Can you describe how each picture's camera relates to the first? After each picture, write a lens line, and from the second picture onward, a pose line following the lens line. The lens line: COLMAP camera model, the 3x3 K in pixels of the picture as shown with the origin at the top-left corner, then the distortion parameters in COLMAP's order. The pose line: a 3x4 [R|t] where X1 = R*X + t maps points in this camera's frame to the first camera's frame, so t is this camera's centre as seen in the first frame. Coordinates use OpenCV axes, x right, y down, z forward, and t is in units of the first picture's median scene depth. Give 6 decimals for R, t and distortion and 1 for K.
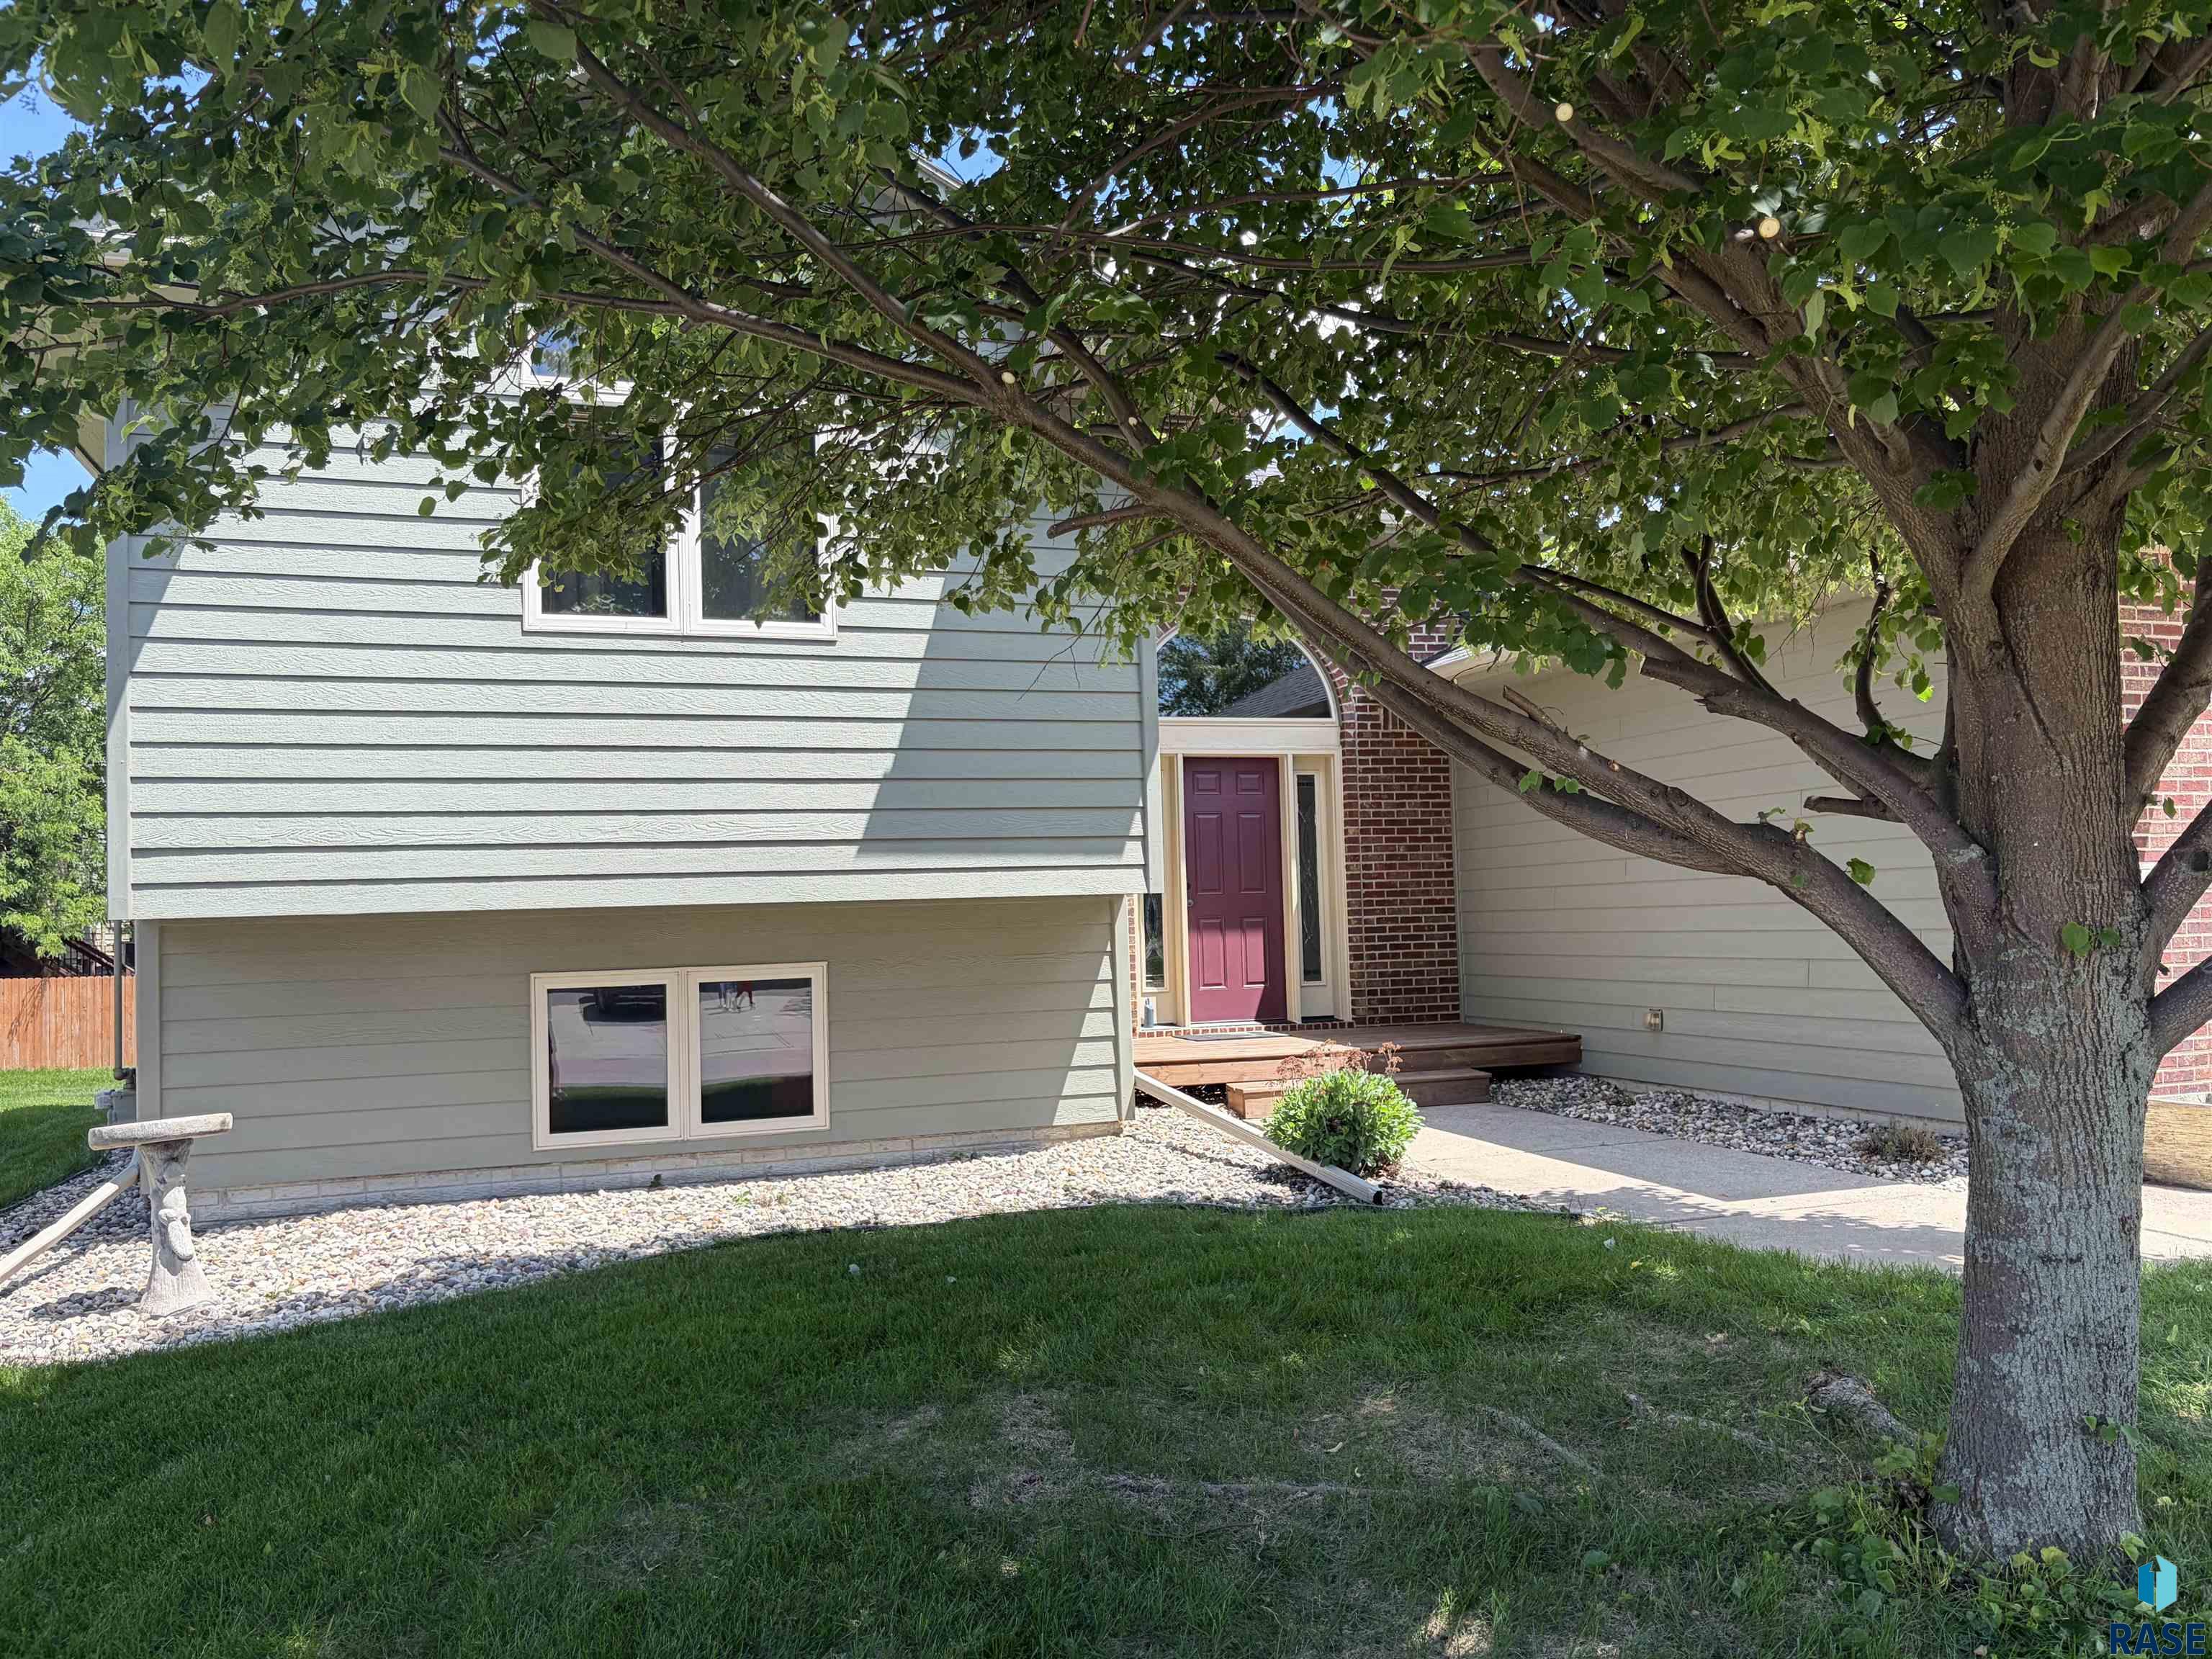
lens RADIAL K [[1673.8, 0, 1114.3], [0, 1673.8, 837.2], [0, 0, 1]] dist [0.076938, -0.076153]
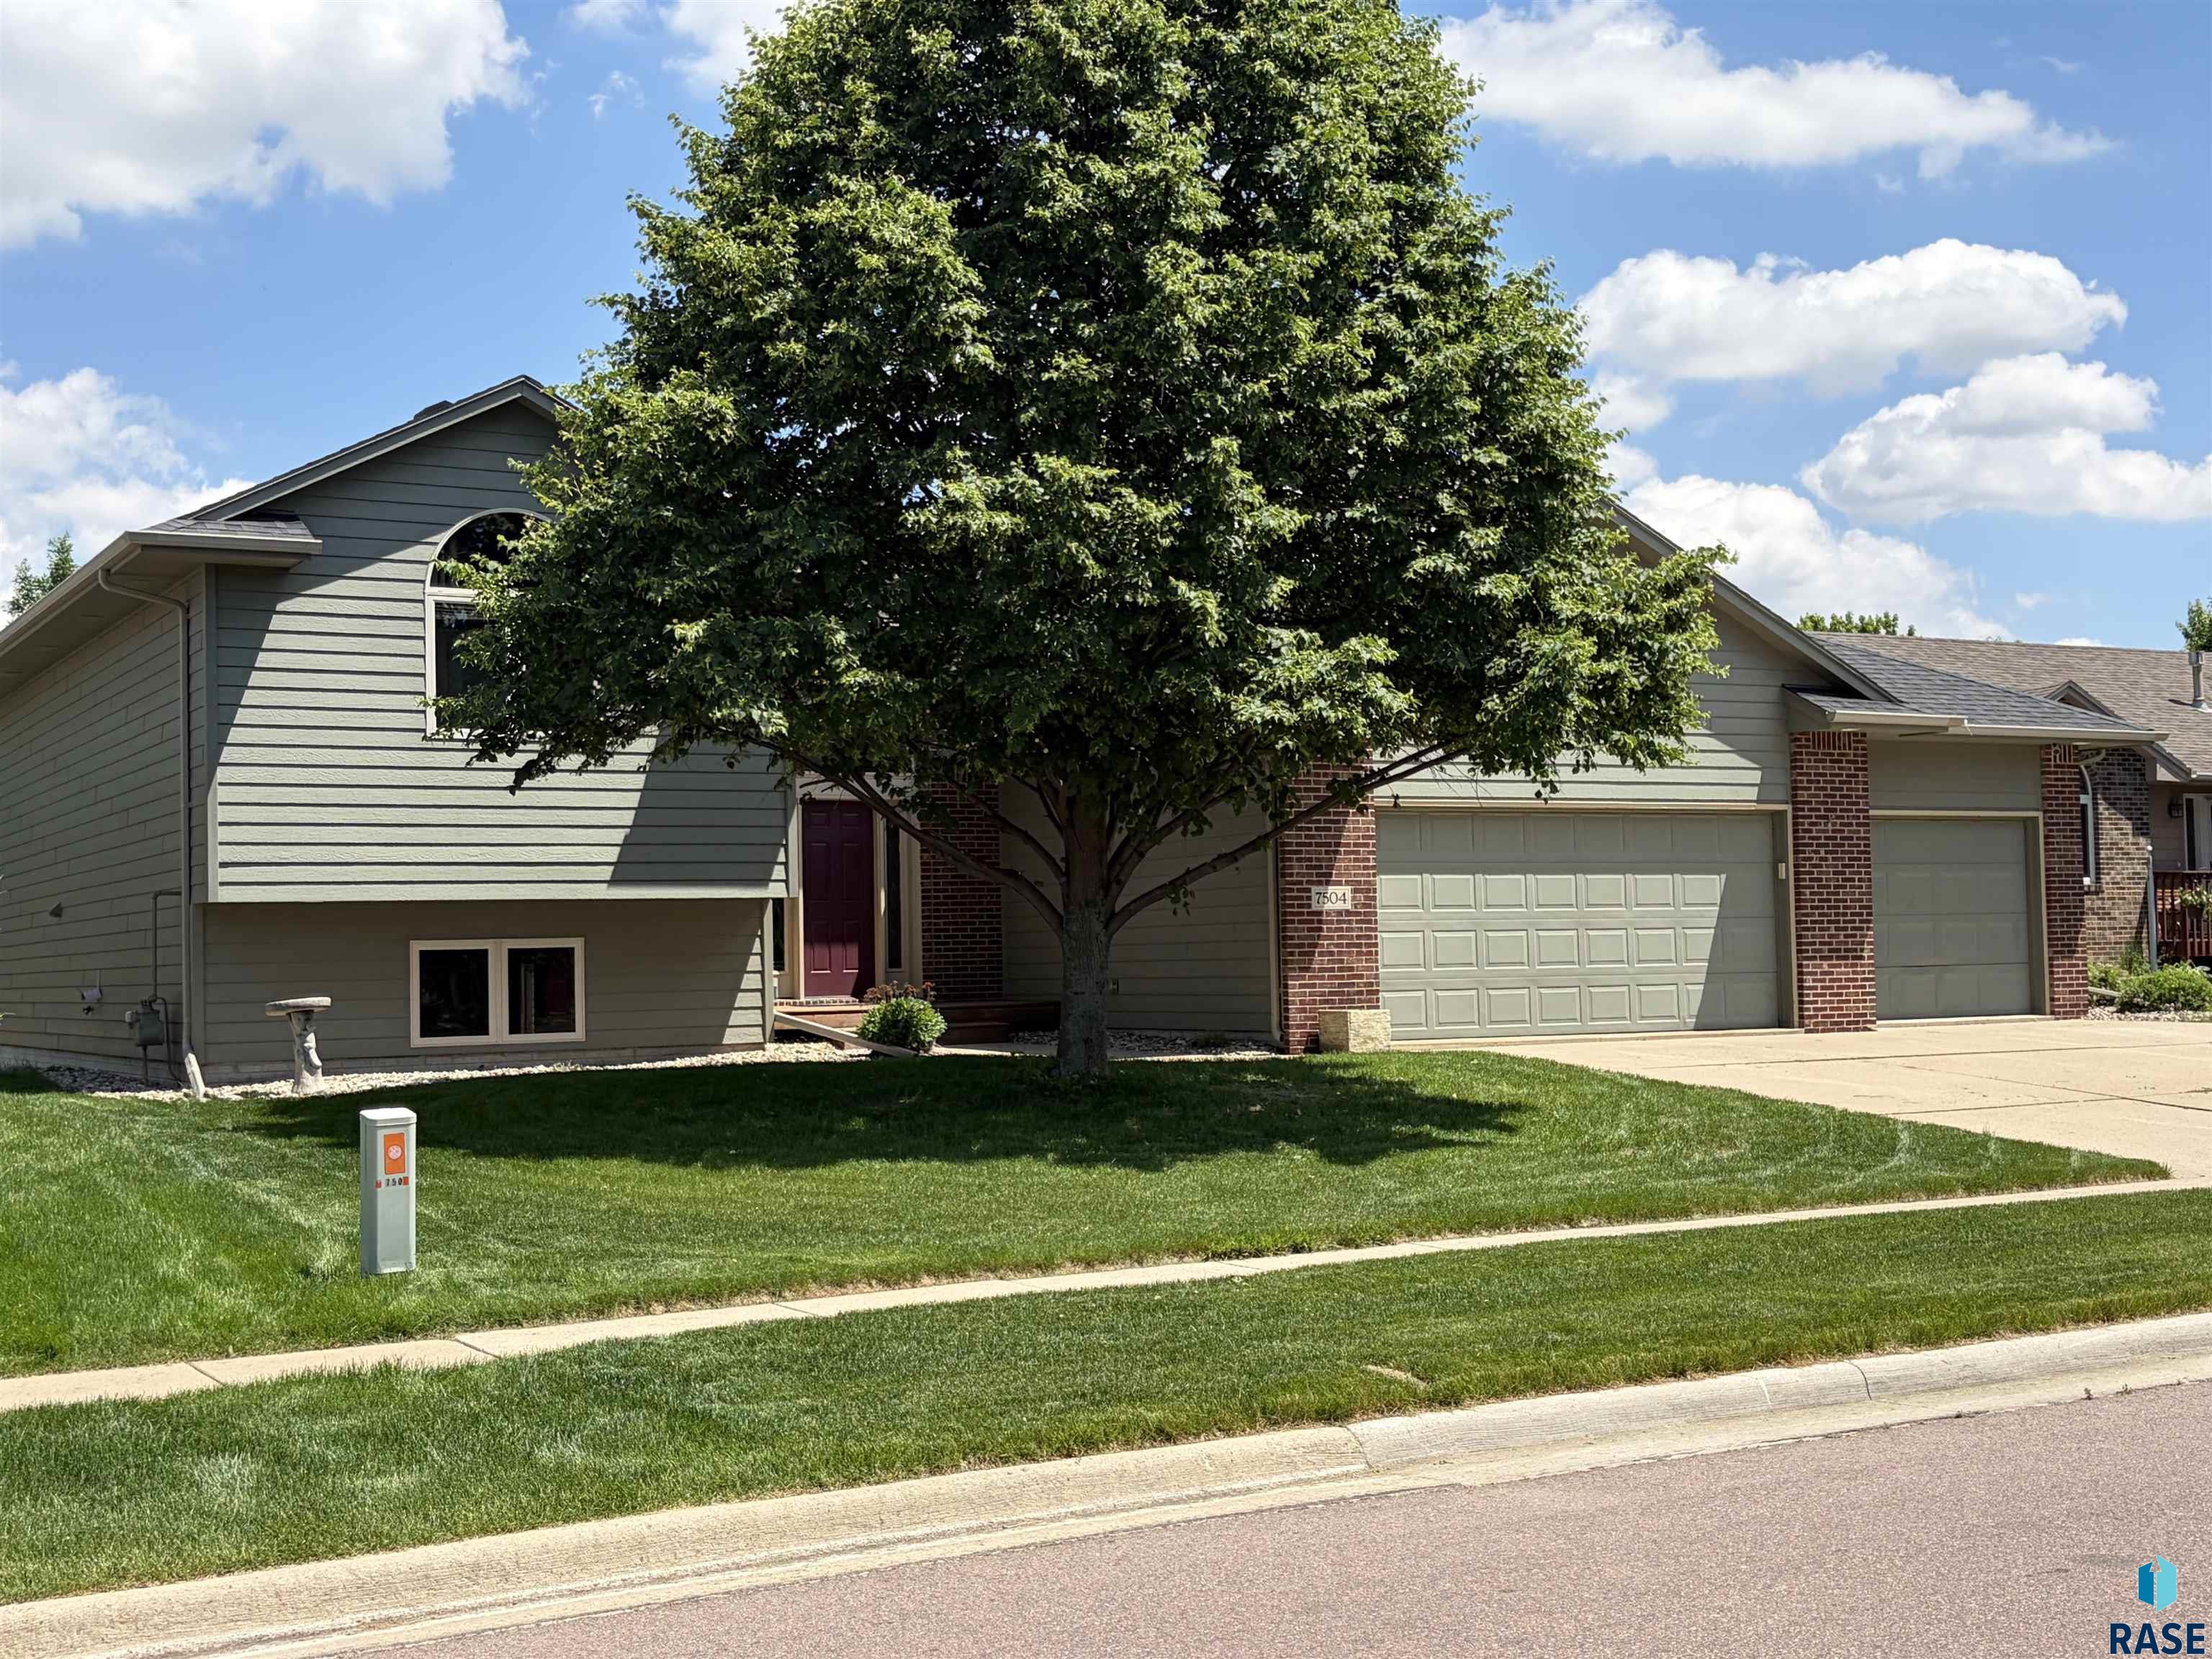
lens RADIAL K [[2716.7, 0, 1116.6], [0, 2716.7, 838.7], [0, 0, 1]] dist [0.107879, 0.000000]
pose [[0.983676, 0.017687, 0.179078, -0.140416], [-0.017624, 0.999843, -0.001943, -0.024189], [-0.179084, -0.001244, 0.983833, -1.664259]]
